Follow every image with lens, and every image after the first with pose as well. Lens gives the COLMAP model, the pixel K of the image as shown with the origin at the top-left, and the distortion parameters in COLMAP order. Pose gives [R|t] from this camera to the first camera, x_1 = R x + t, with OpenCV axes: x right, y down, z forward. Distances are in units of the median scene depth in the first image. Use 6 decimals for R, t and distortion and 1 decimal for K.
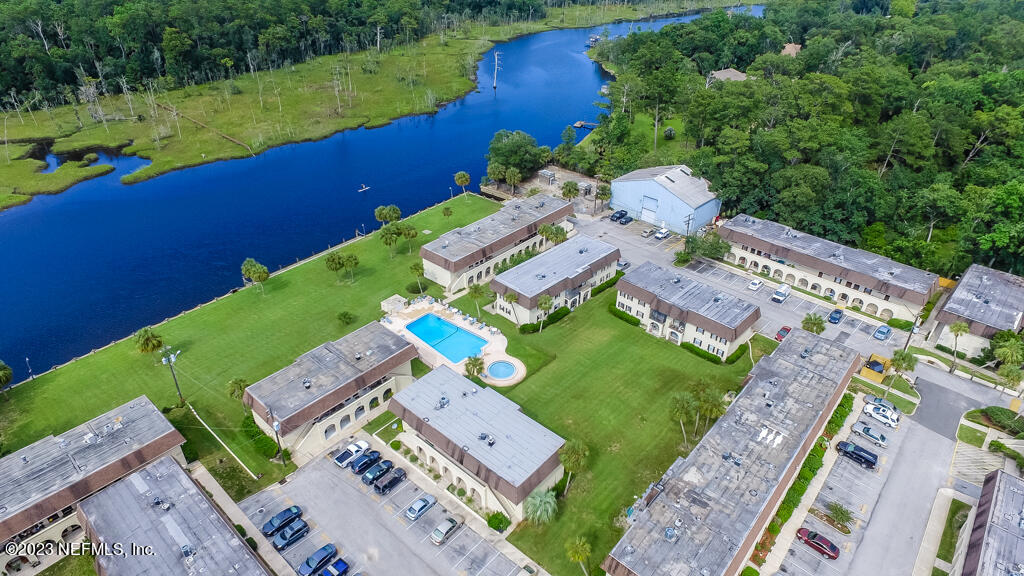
lens RADIAL K [[598.4, 0, 512.0], [0, 598.4, 288.0], [0, 0, 1]] dist [0.009520, 0.000904]
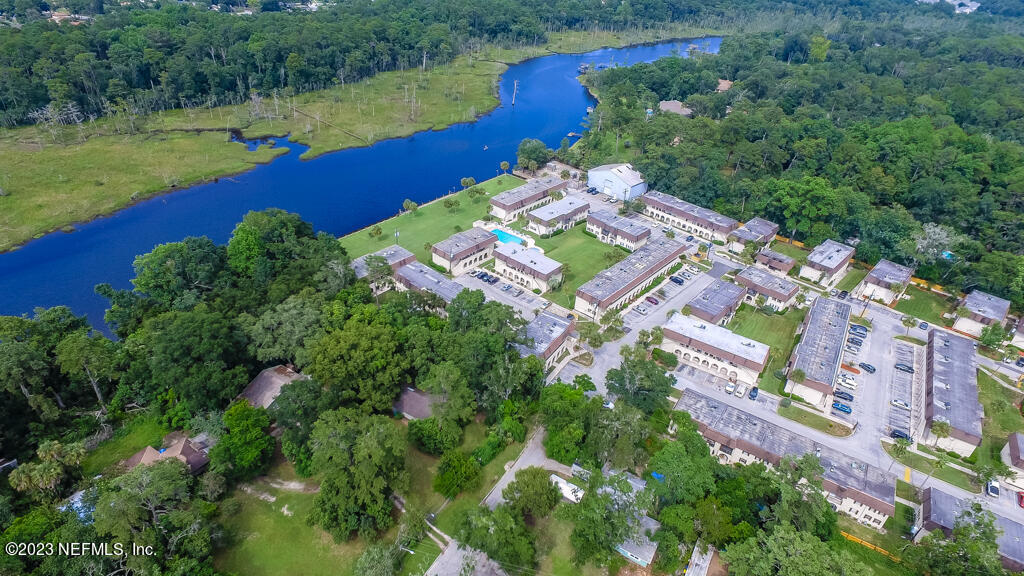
lens RADIAL K [[575.6, 0, 512.0], [0, 575.6, 288.0], [0, 0, 1]] dist [0.007480, 0.001289]
pose [[0.998810, 0.041136, 0.026191, -0.101504], [-0.041572, 0.999002, 0.016341, 0.168102], [-0.025493, -0.017410, 0.999523, -0.792322]]
